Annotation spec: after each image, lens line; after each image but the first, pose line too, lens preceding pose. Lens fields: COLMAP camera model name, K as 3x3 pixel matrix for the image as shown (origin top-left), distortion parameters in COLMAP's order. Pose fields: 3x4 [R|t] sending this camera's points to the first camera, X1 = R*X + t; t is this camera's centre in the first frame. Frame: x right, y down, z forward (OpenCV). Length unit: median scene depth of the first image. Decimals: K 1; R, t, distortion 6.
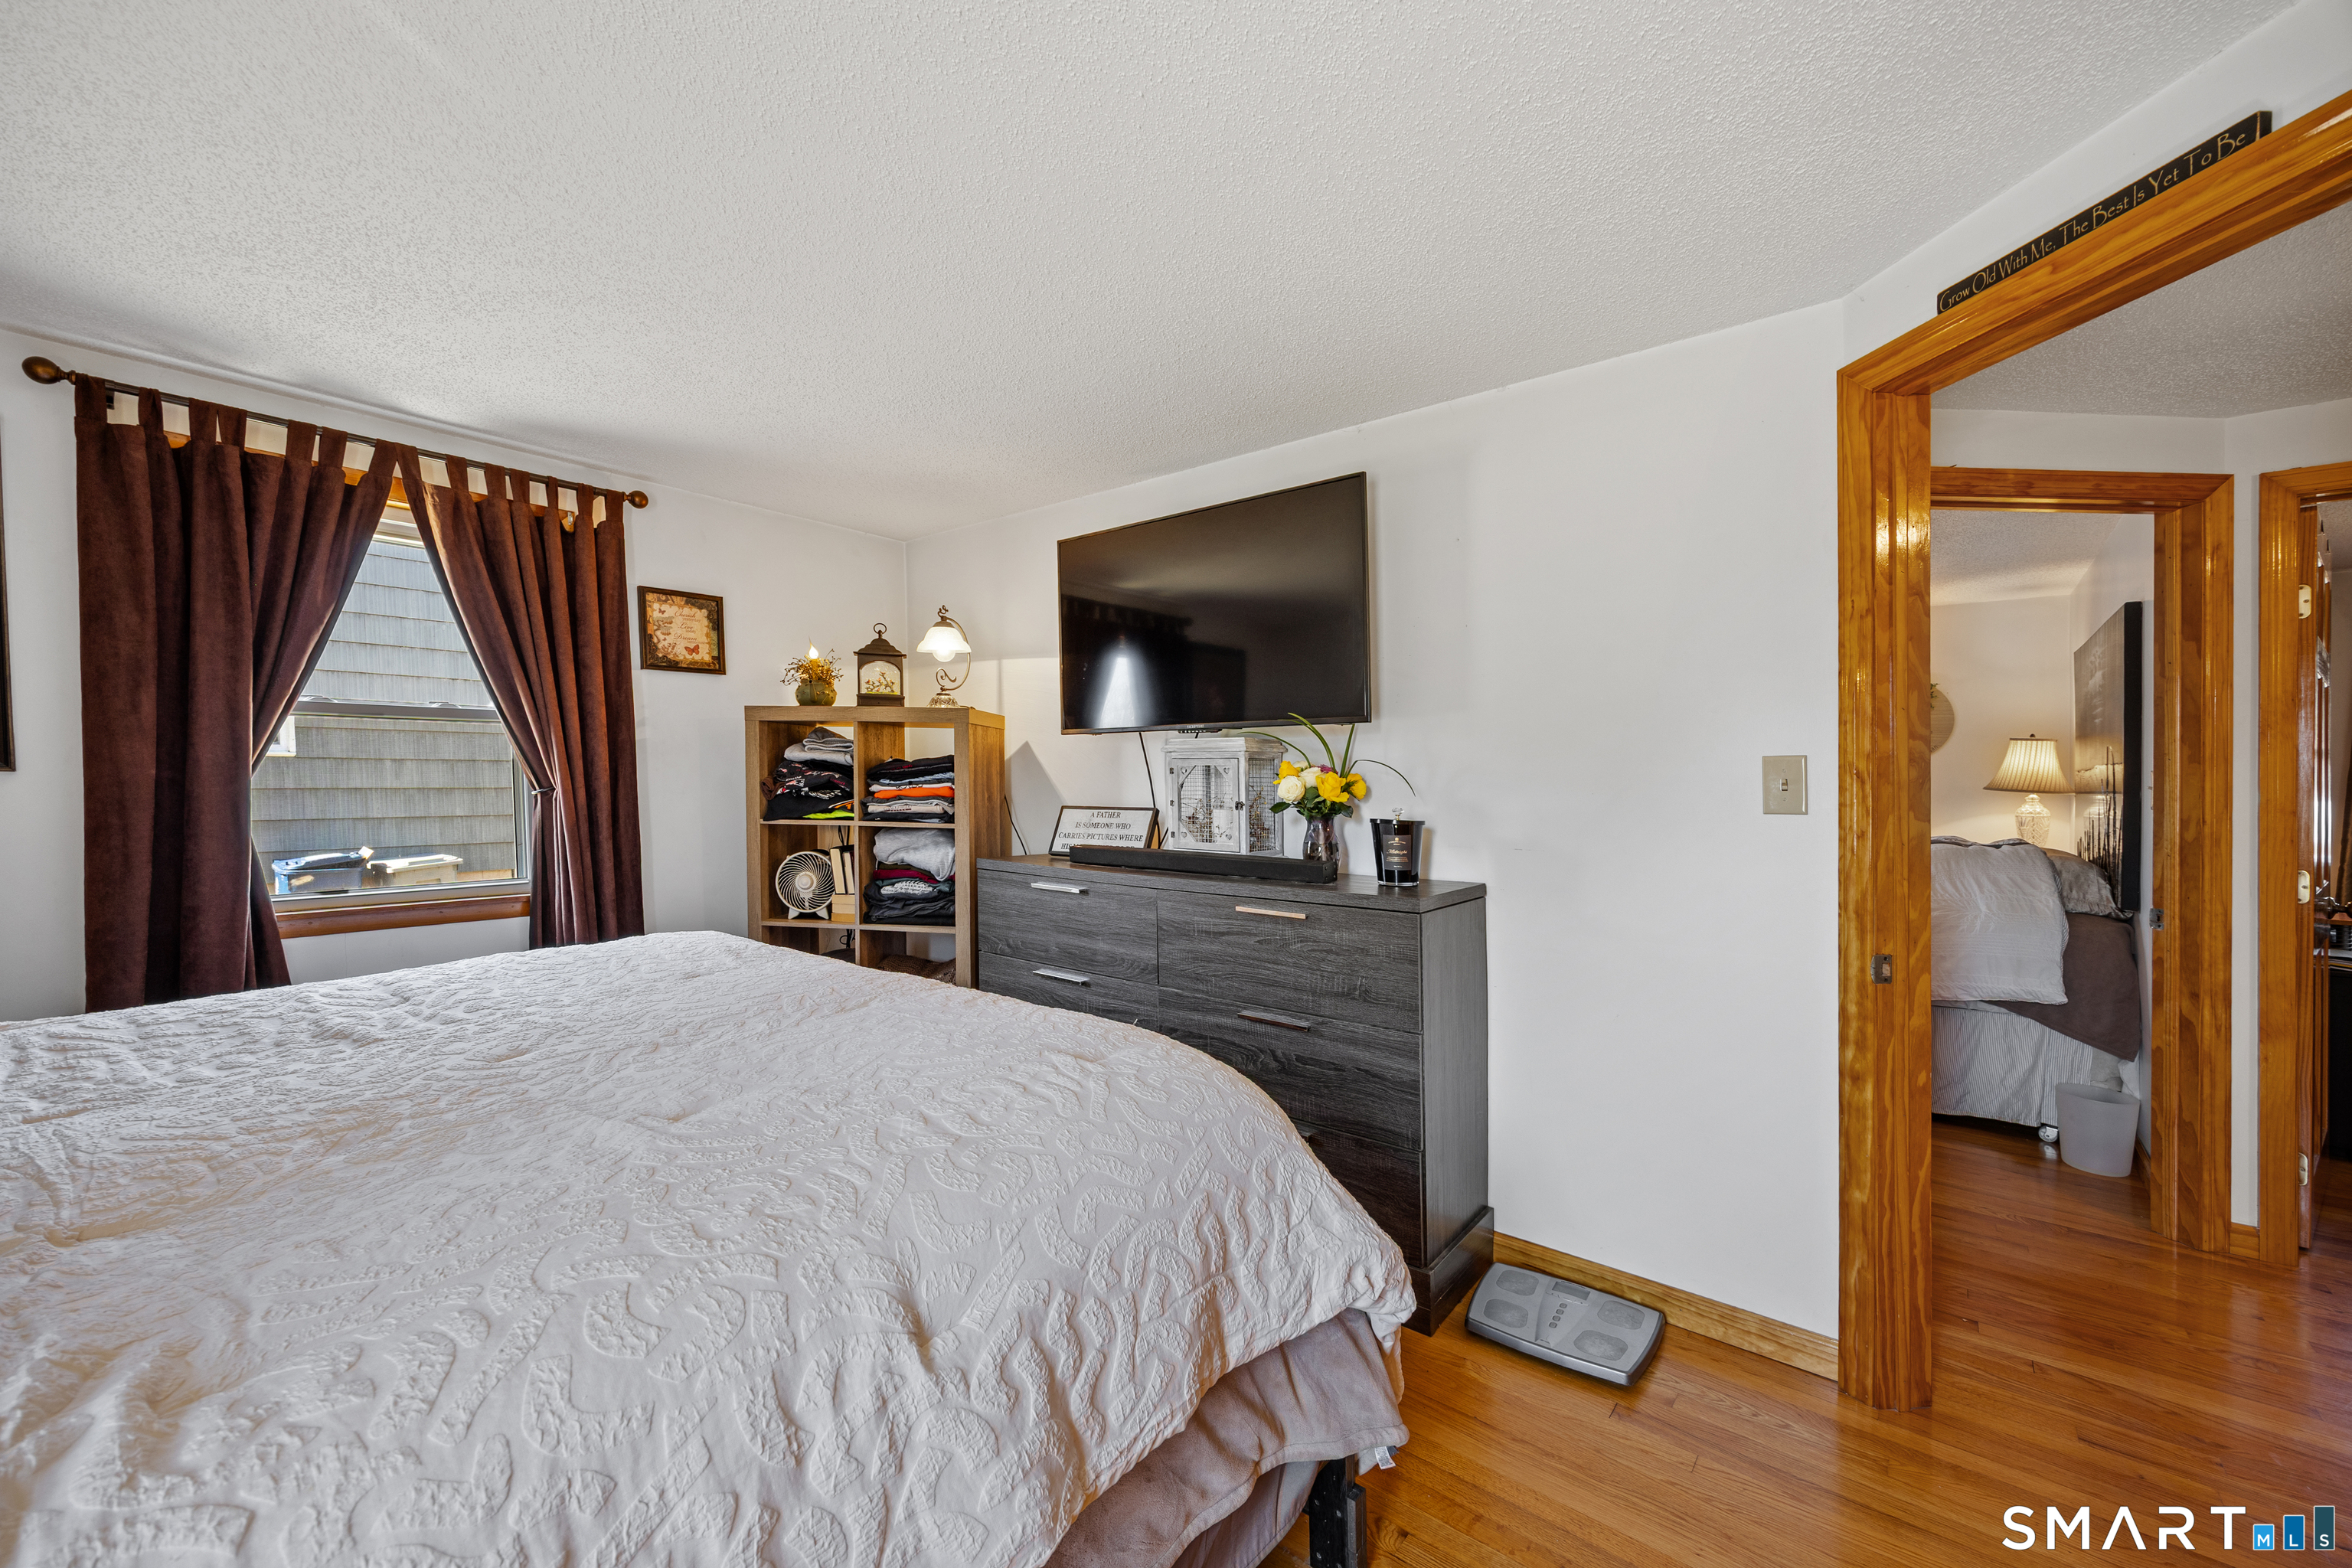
lens RADIAL K [[932.1, 0, 1167.3], [0, 932.1, 765.0], [0, 0, 1]] dist [0.002247, -0.001306]
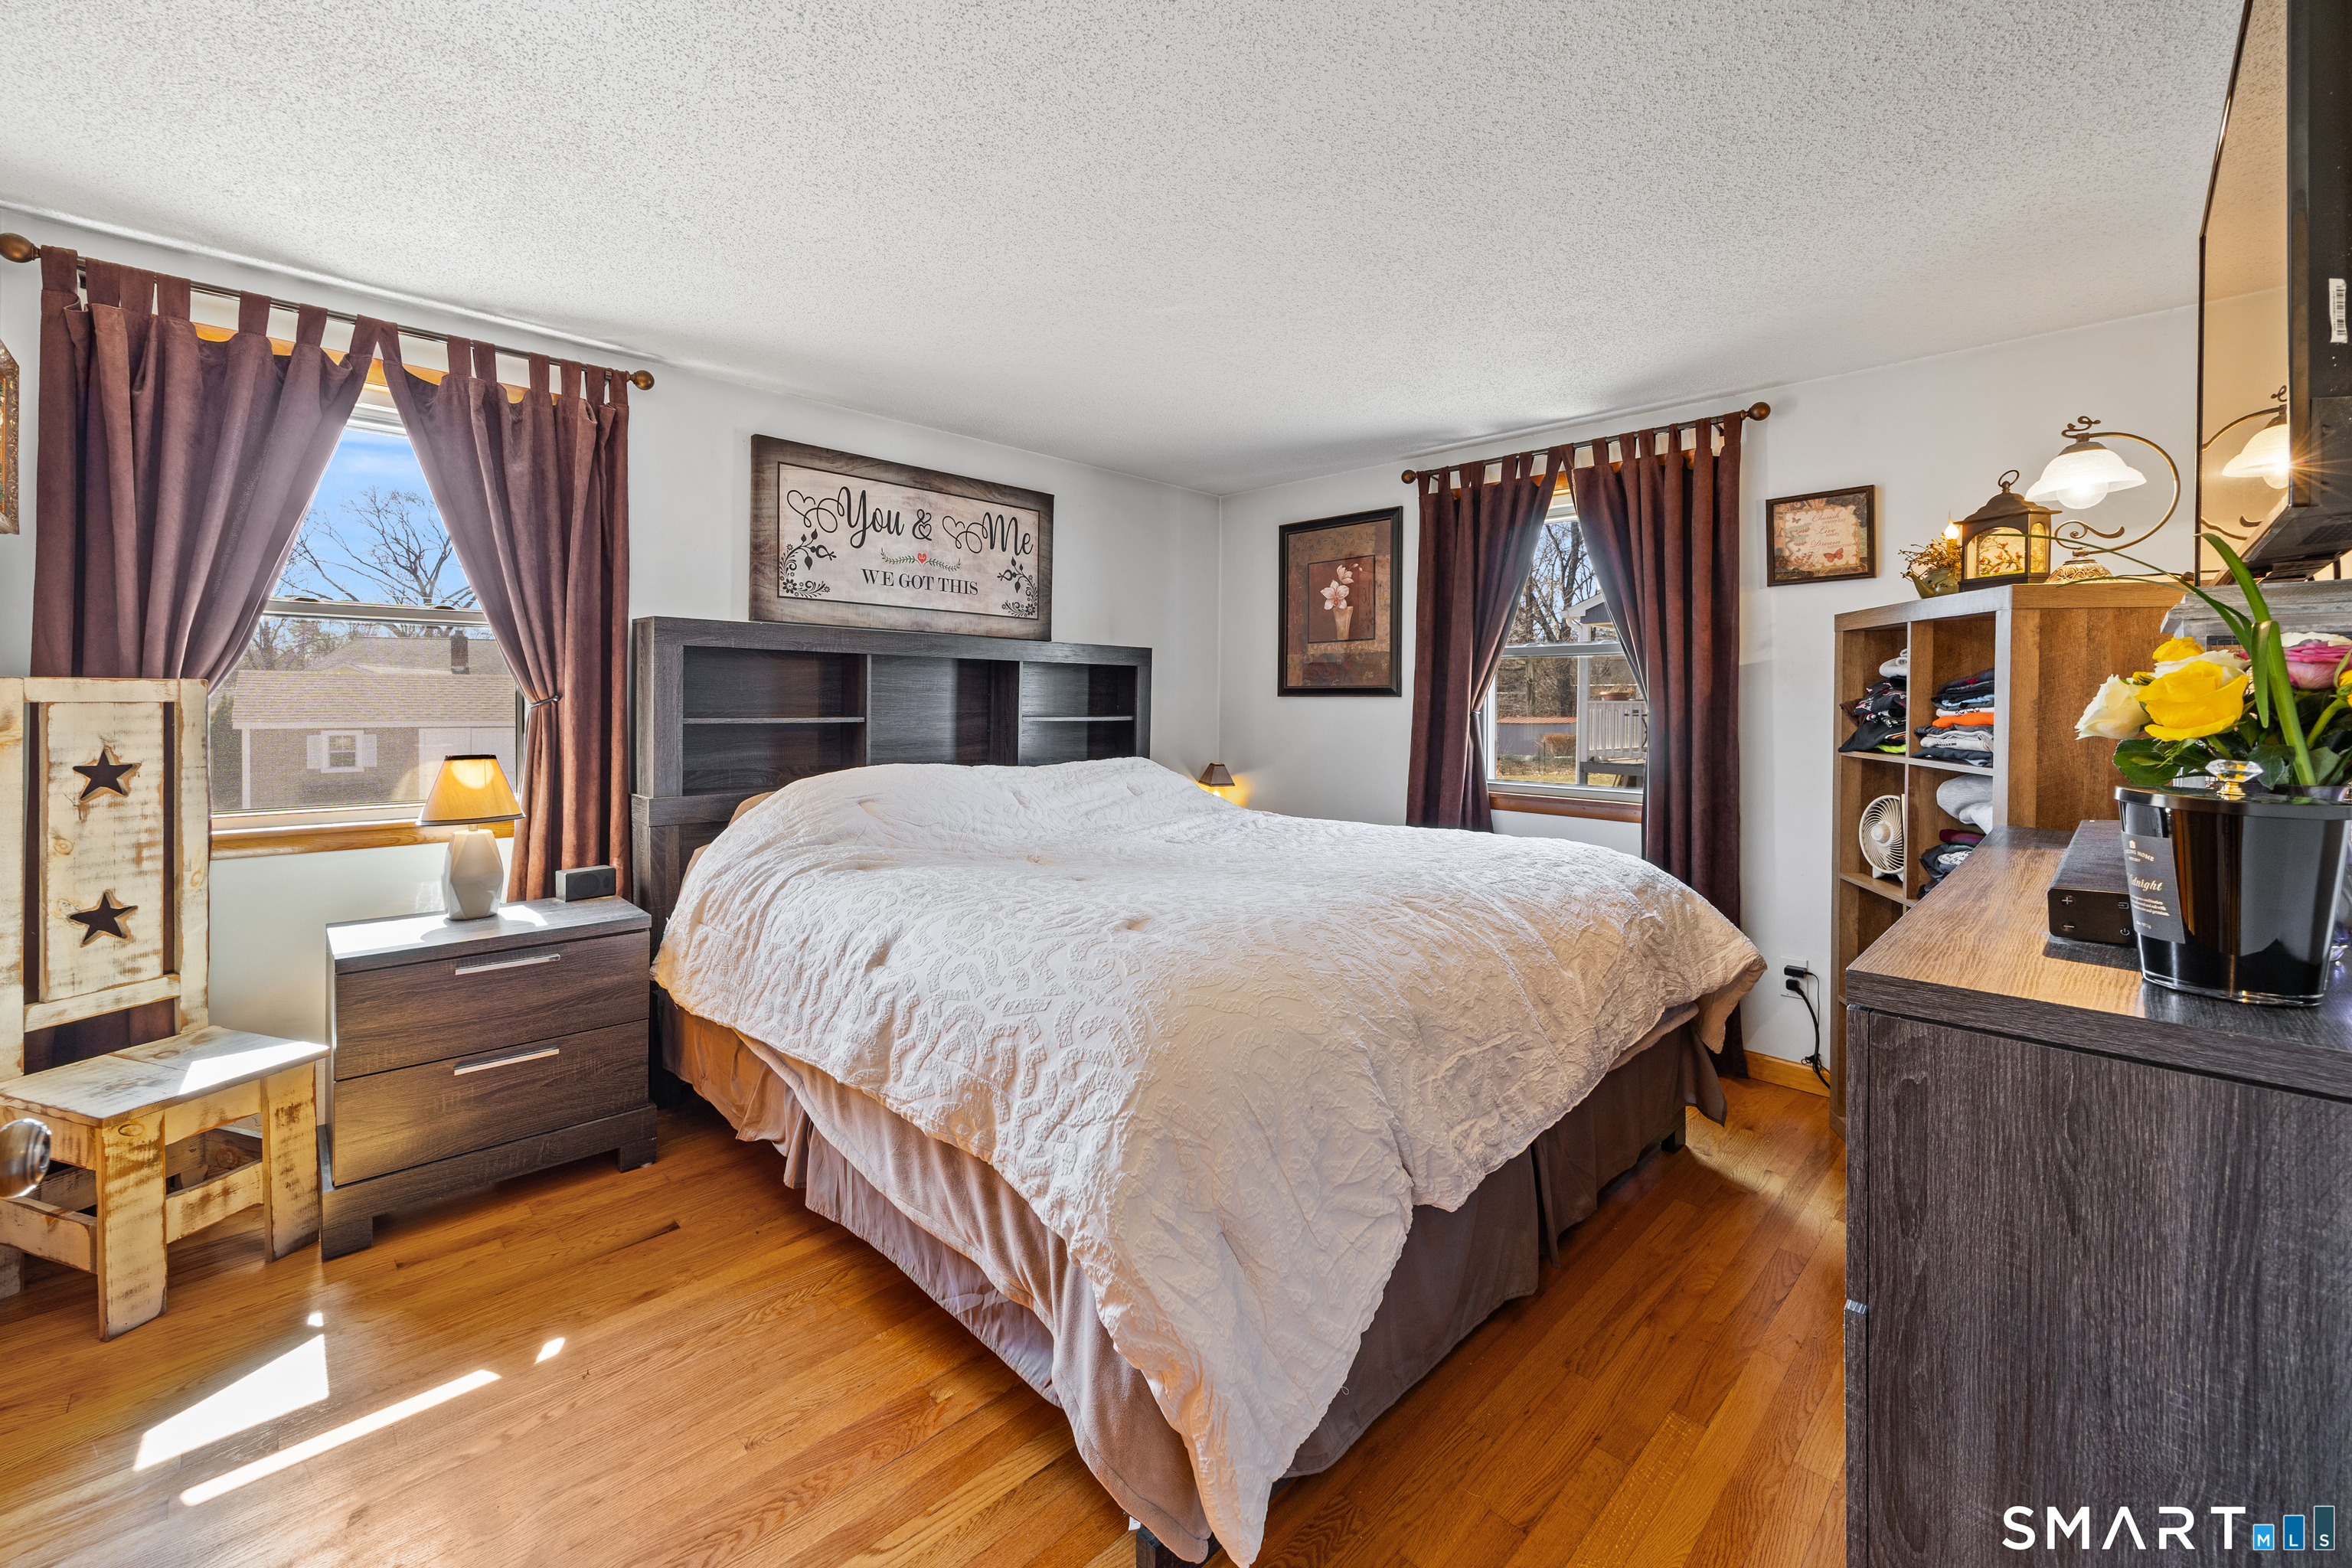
lens RADIAL K [[932.1, 0, 1178.5], [0, 932.1, 707.5], [0, 0, 1]] dist [0.002247, -0.001306]
pose [[-0.094518, 0.000578, -0.995523, 0.454711], [0.000062, 1.000000, 0.000575, 0.021271], [0.995523, -0.000007, -0.094518, 0.493424]]
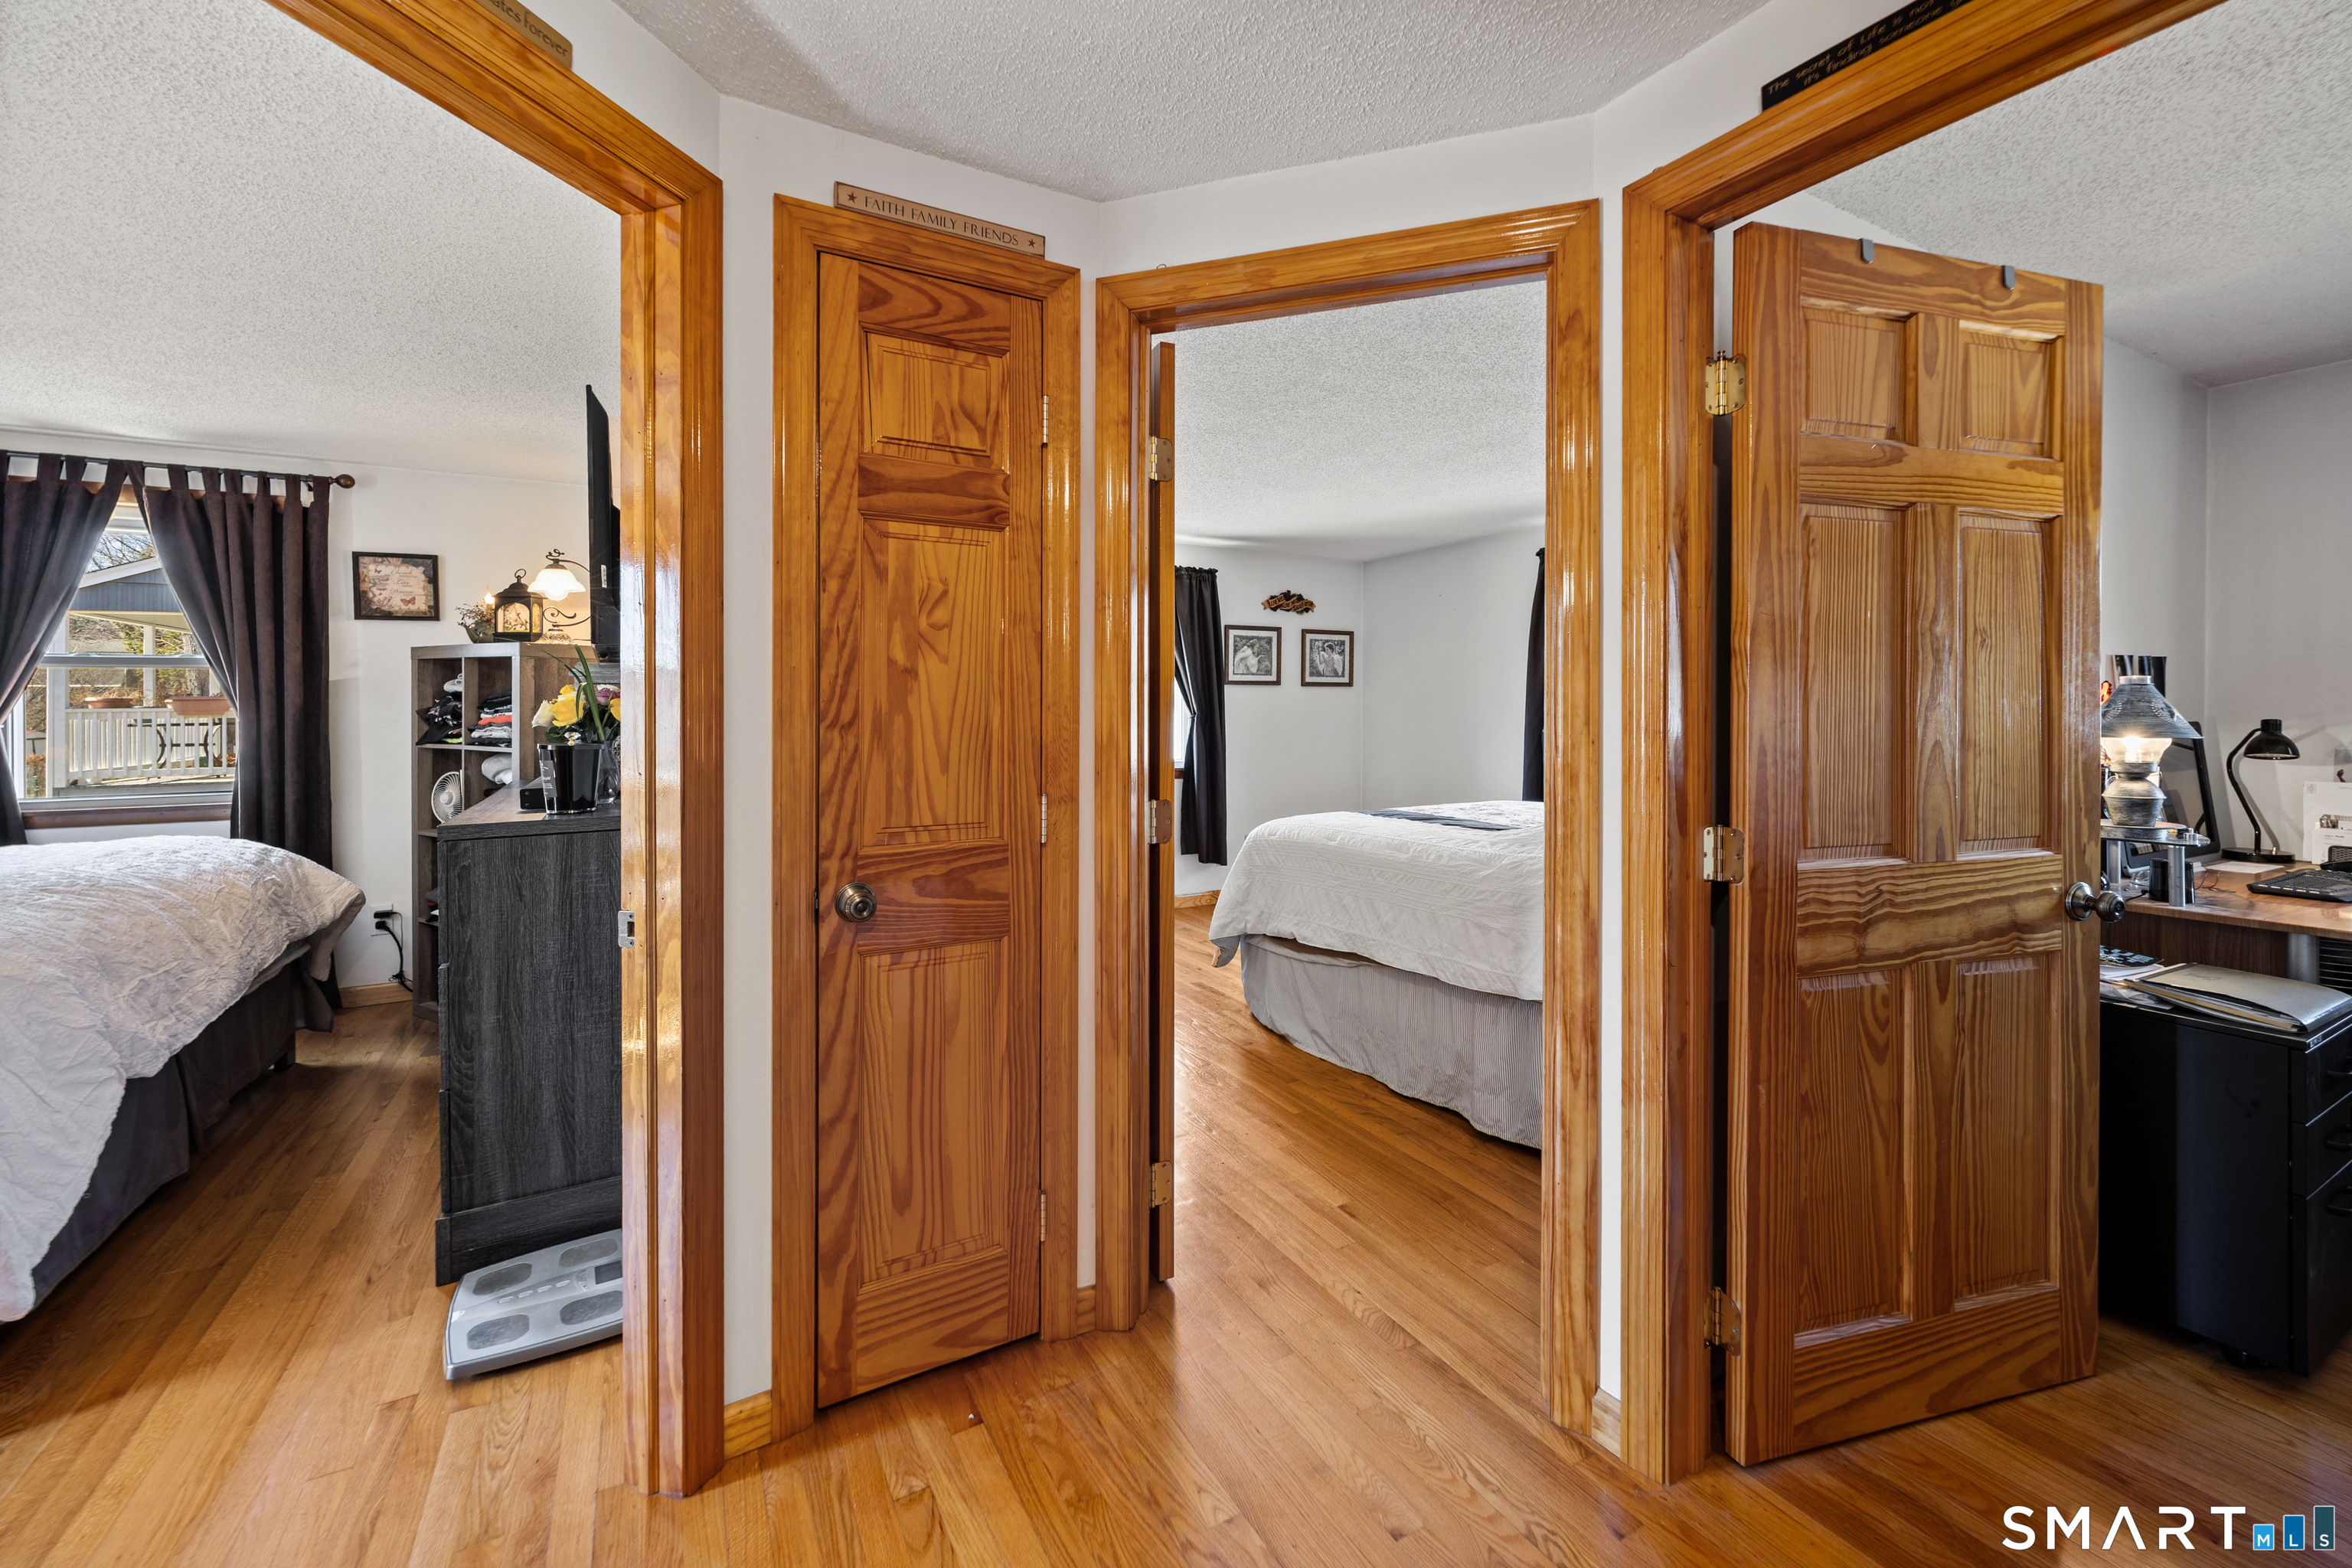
lens RADIAL K [[932.1, 0, 1146.6], [0, 932.1, 698.8], [0, 0, 1]] dist [0.002247, -0.001306]
pose [[0.931579, -0.013807, -0.363275, 0.859935], [0.014719, 0.999892, -0.000258, 0.017059], [0.363240, -0.005107, 0.931682, 0.238331]]
